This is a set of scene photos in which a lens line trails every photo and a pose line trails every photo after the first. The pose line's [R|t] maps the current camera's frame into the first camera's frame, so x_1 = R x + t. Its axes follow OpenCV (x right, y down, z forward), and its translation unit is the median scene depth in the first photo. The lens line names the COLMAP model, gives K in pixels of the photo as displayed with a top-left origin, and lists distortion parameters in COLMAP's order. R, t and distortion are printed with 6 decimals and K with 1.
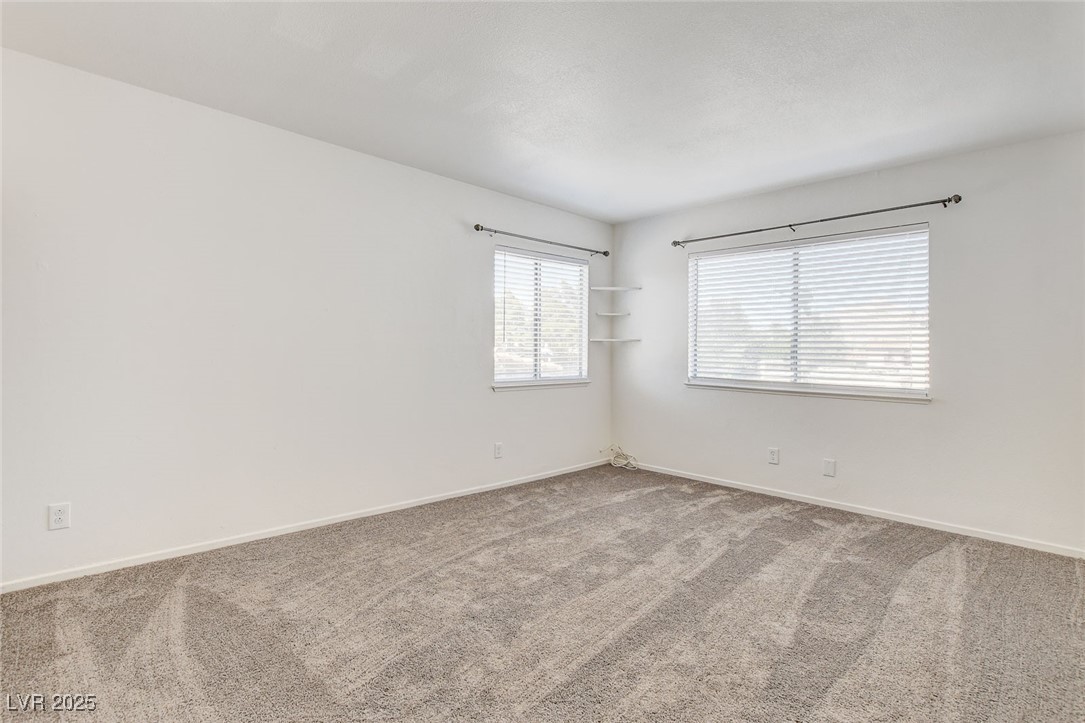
lens RADIAL K [[509.7, 0, 534.1], [0, 509.7, 353.3], [0, 0, 1]] dist [-0.022449, 0.003187]
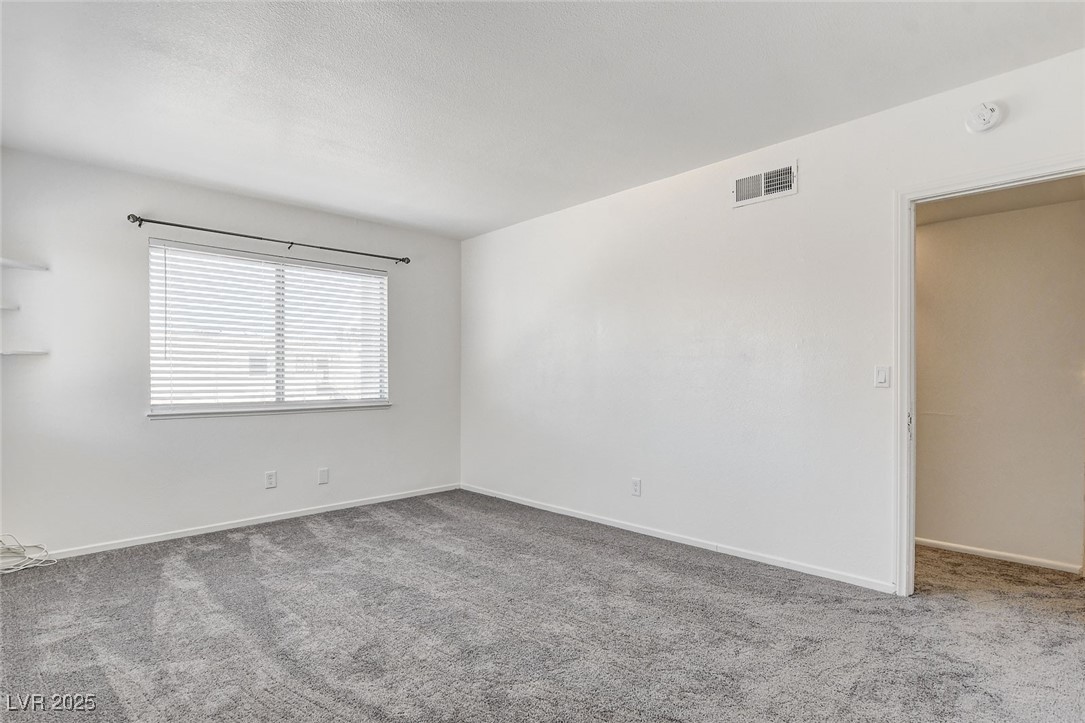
lens RADIAL K [[527.7, 0, 534.6], [0, 527.7, 365.7], [0, 0, 1]] dist [-0.031386, 0.003685]
pose [[0.005130, 0.004963, 0.999975, -0.802798], [0.014542, 0.999882, -0.005037, 0.002485], [-0.999881, 0.014568, 0.005057, 0.797438]]
